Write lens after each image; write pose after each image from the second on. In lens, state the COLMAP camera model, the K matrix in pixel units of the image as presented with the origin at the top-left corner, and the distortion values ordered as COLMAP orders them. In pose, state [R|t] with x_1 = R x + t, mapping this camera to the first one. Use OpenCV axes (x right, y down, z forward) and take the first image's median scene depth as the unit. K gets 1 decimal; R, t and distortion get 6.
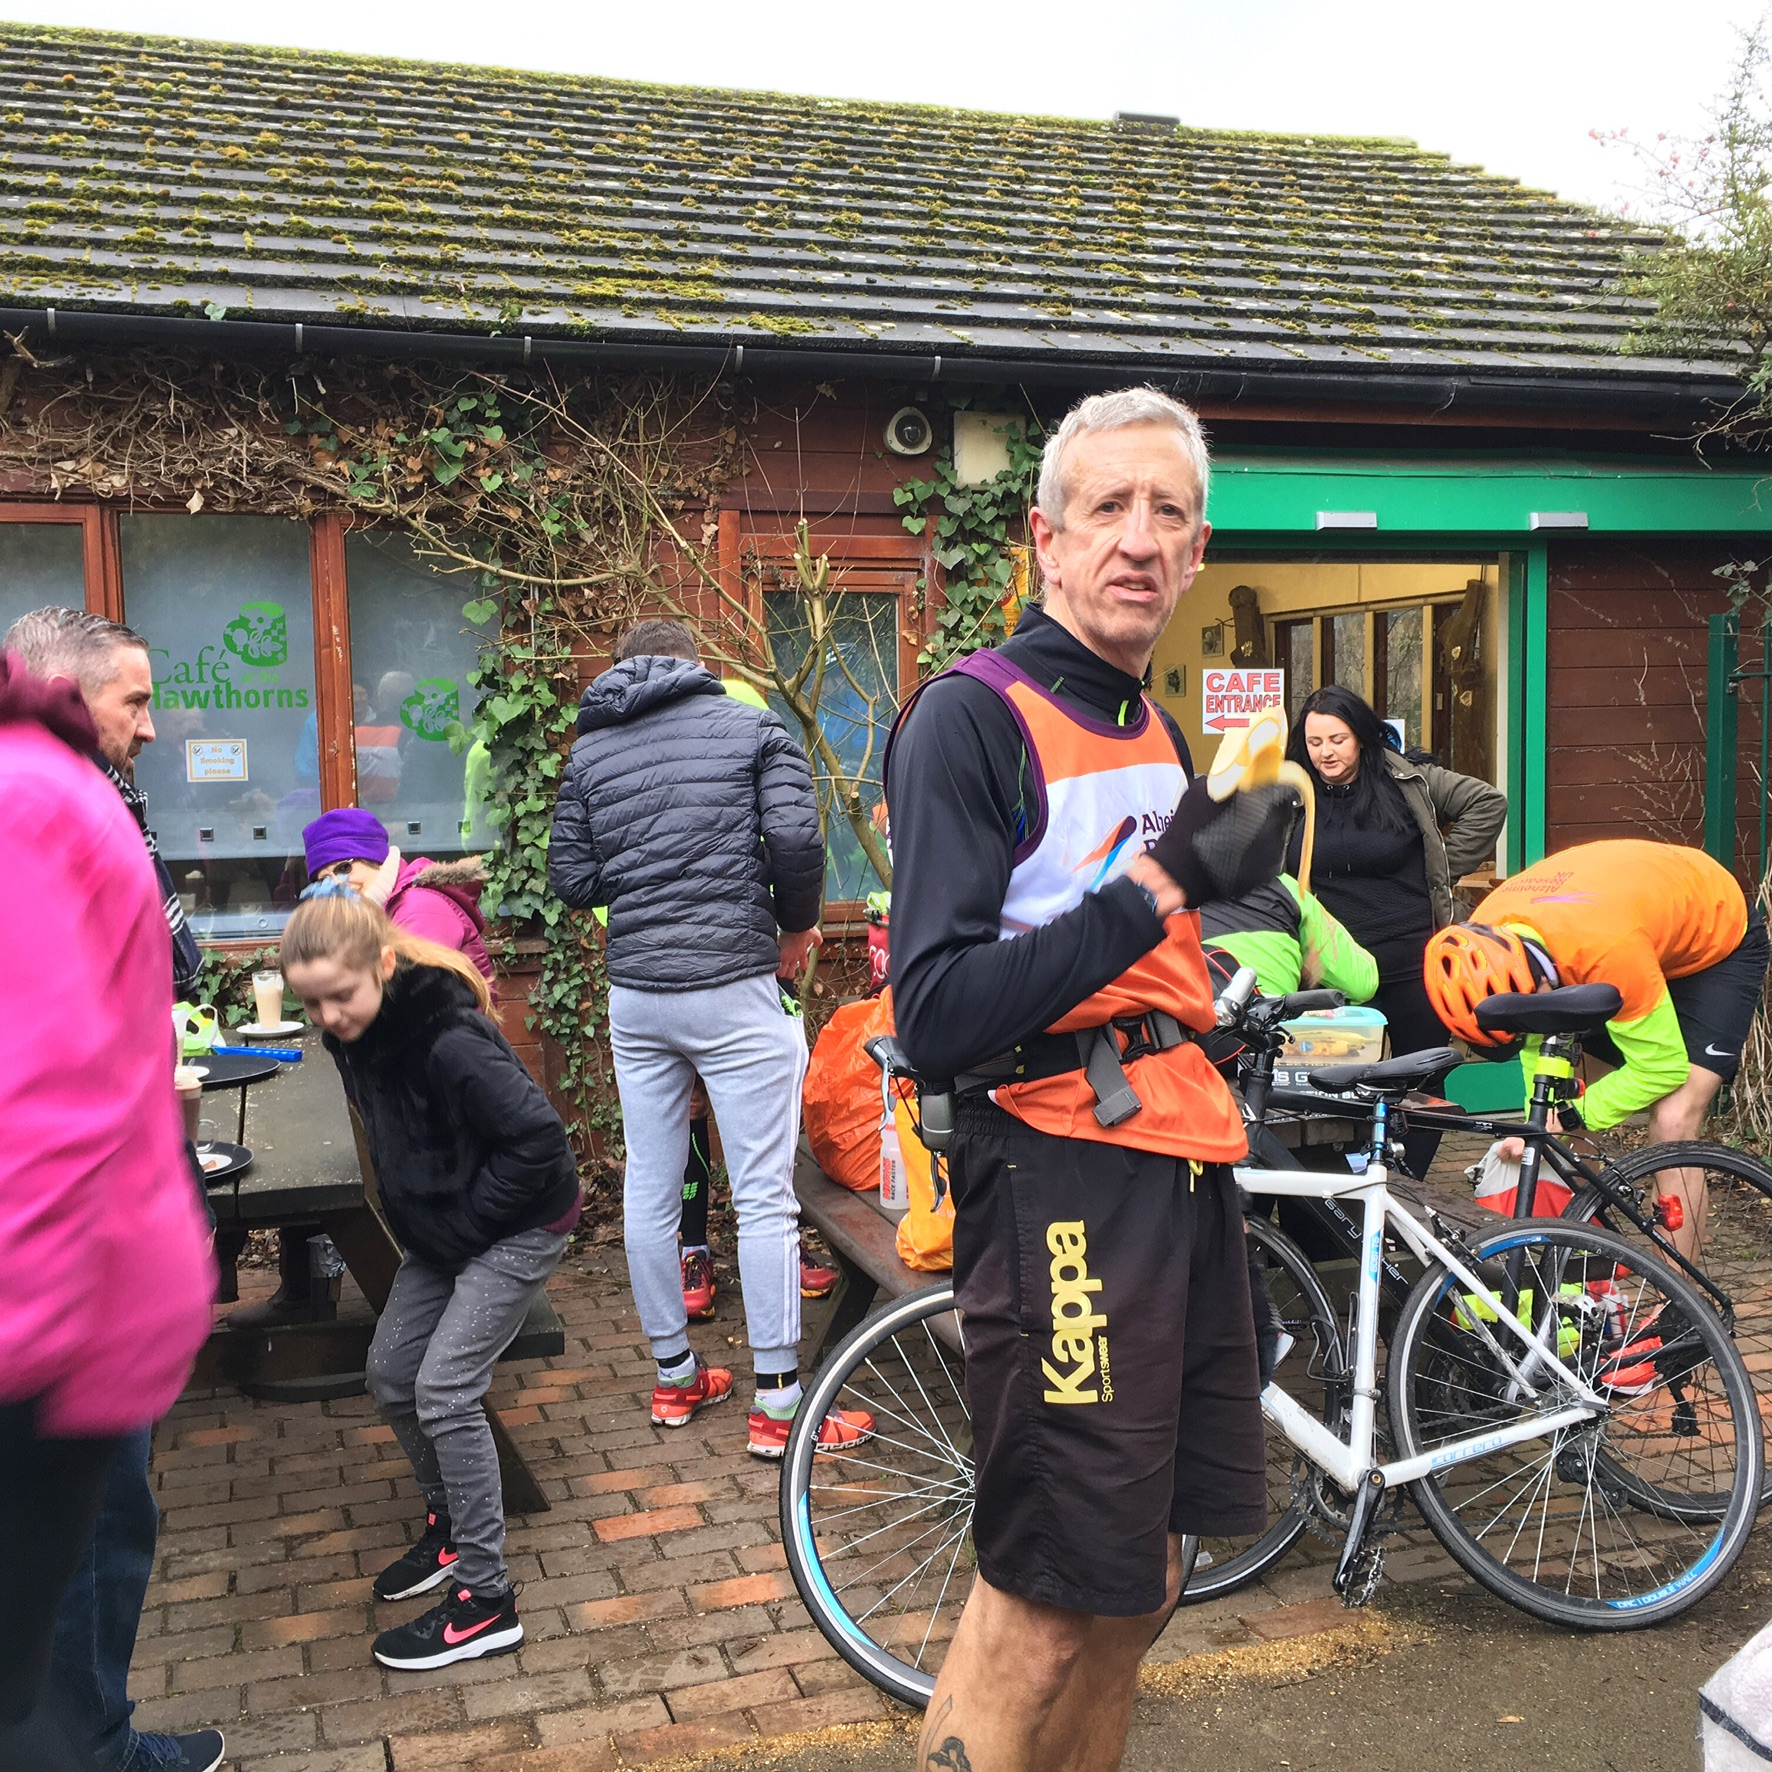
lens RADIAL K [[1954.1, 0, 886.0], [0, 1954.1, 886.0], [0, 0, 1]] dist [0.089121, -0.107831]
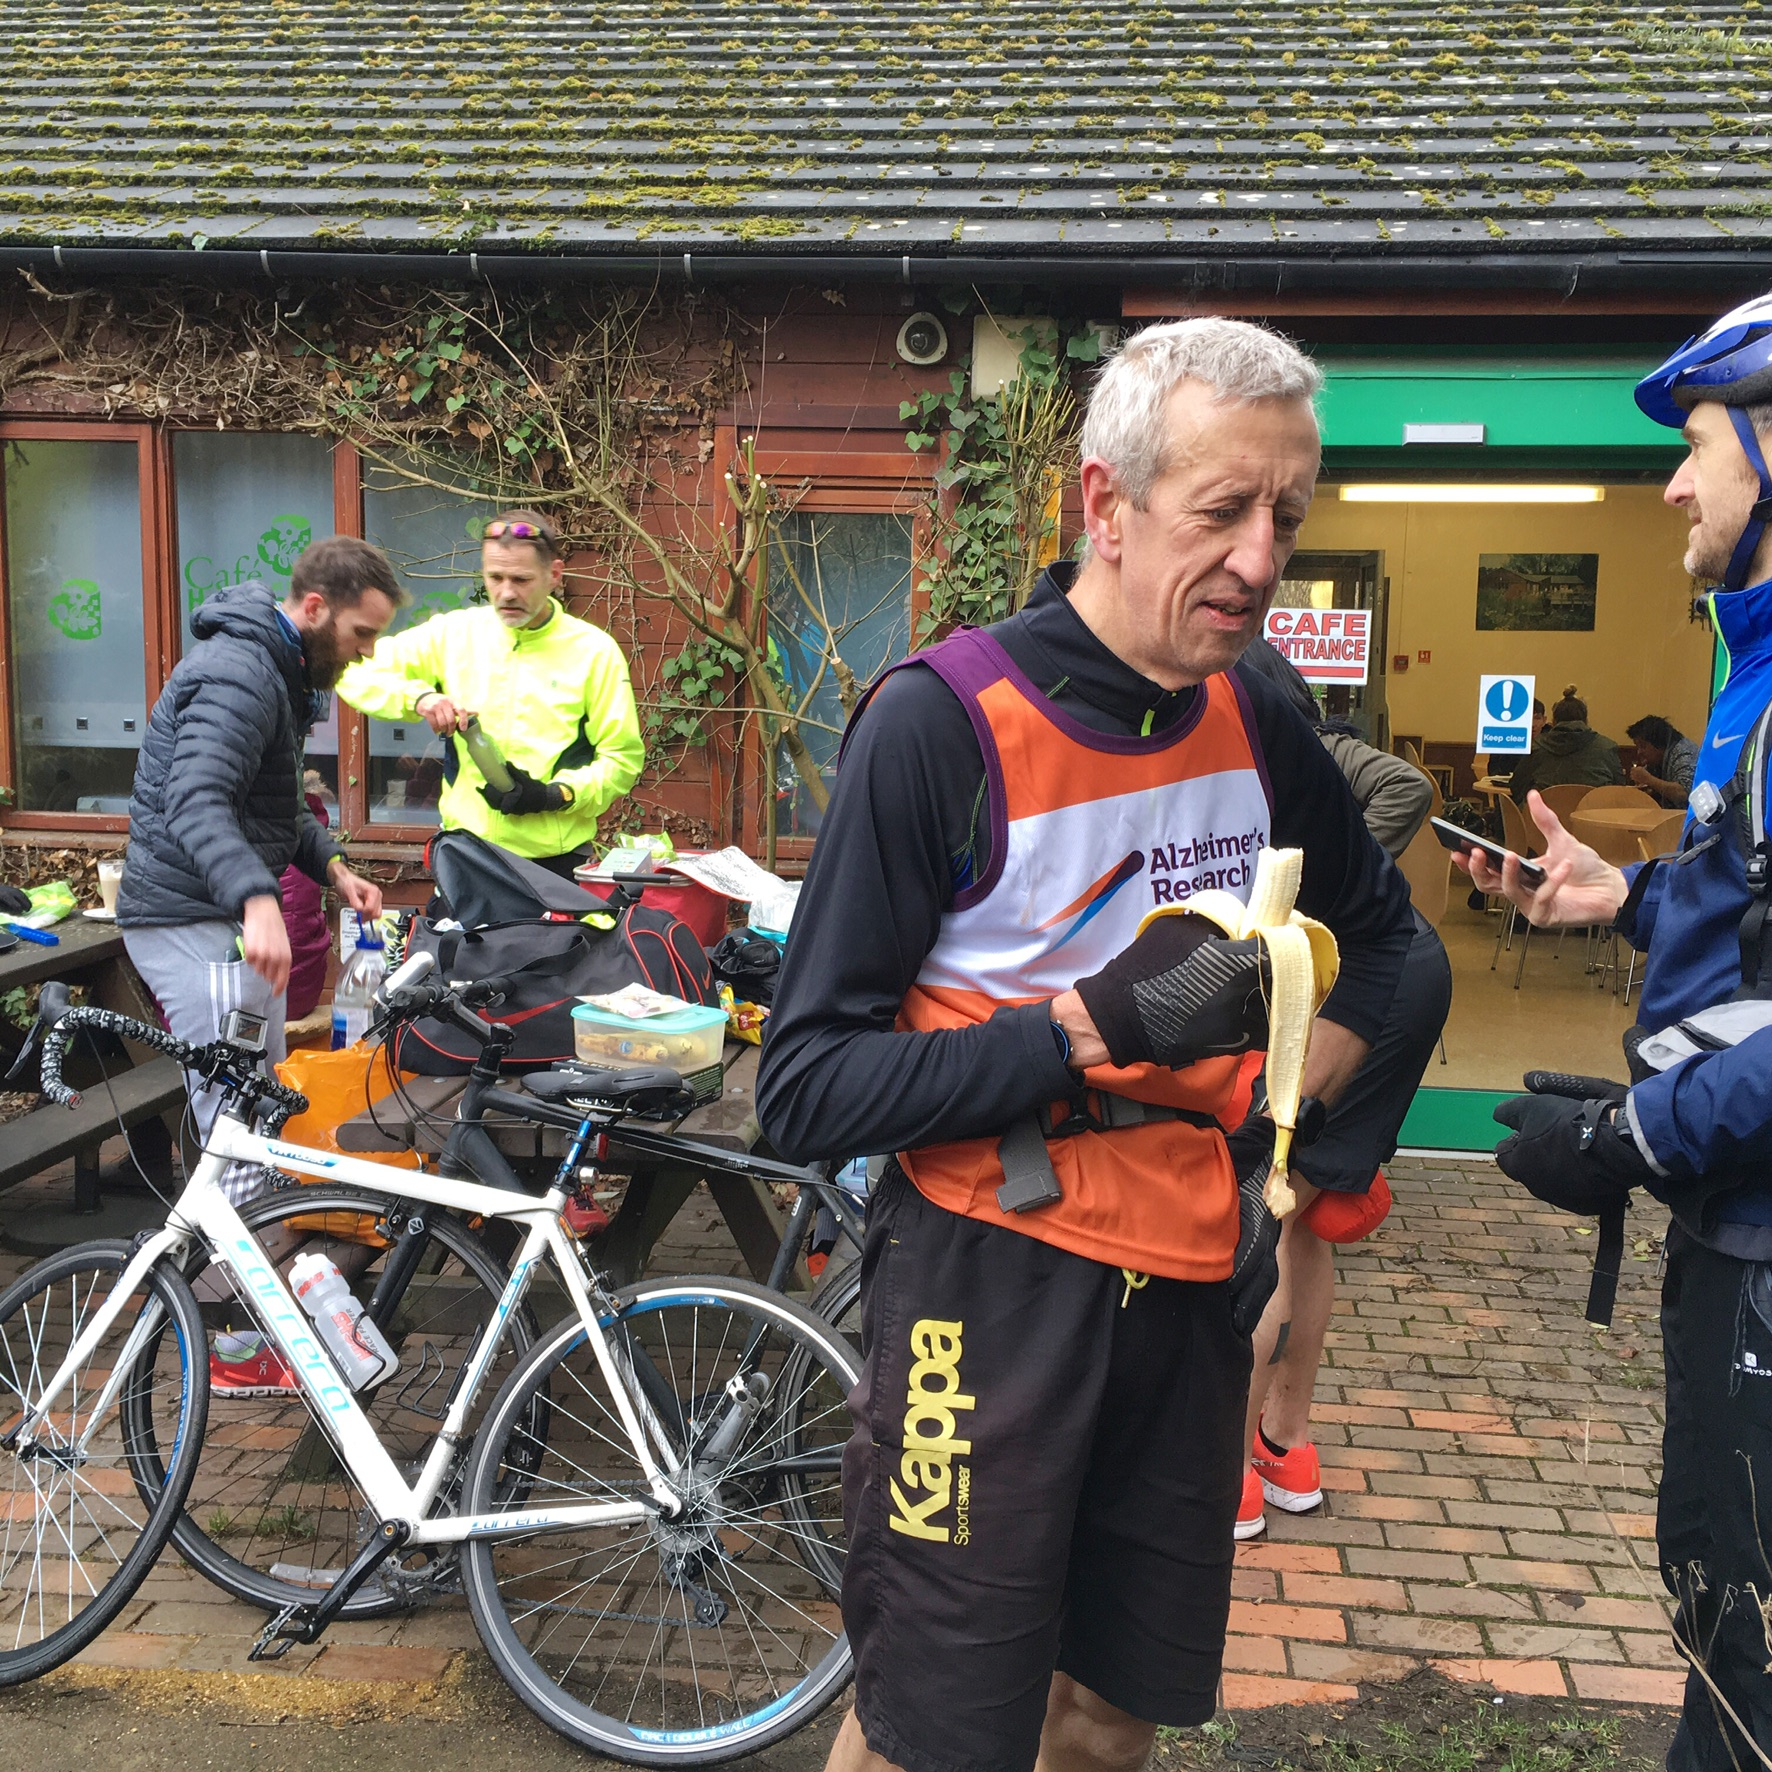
lens RADIAL K [[1954.1, 0, 886.0], [0, 1954.1, 886.0], [0, 0, 1]] dist [0.089121, -0.107831]
pose [[0.908163, 0.093001, -0.408156, 0.417881], [-0.072416, 0.995212, 0.065636, -0.036003], [0.412306, -0.030051, 0.910550, 0.147276]]
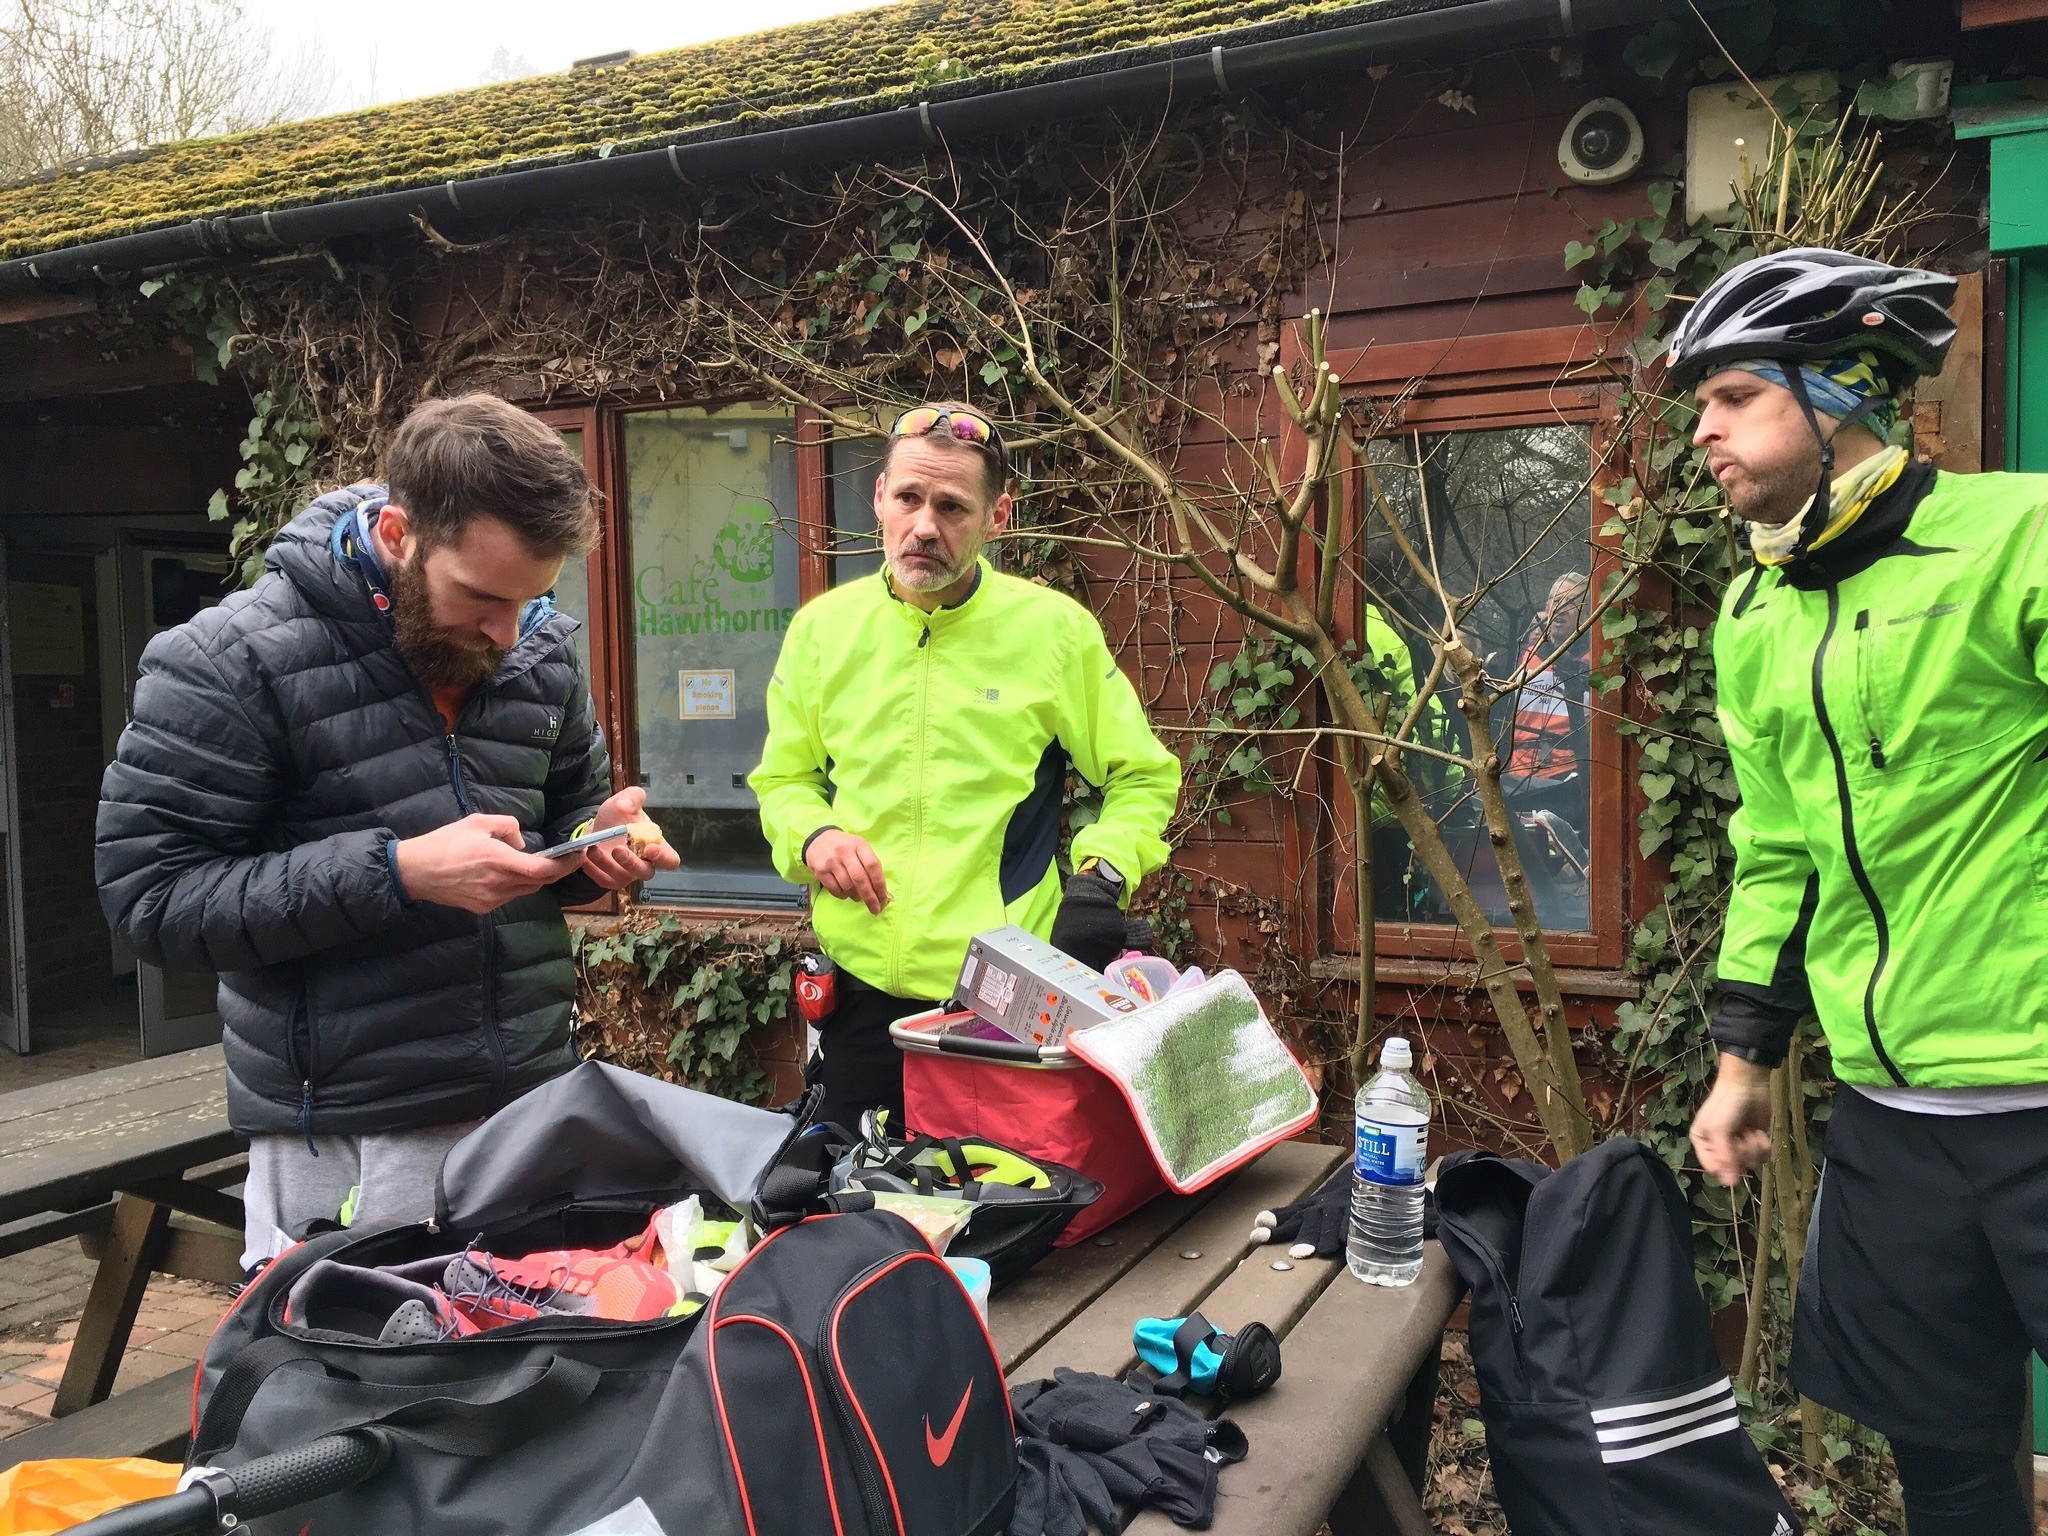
lens RADIAL K [[1728.6, 0, 1030.6], [0, 1728.6, 778.9], [0, 0, 1]] dist [0.053246, -0.005359]
pose [[0.727227, 0.041968, -0.685113, 0.265646], [-0.050042, 0.998715, 0.008061, -0.039058], [0.684571, 0.028422, 0.728392, 0.533592]]
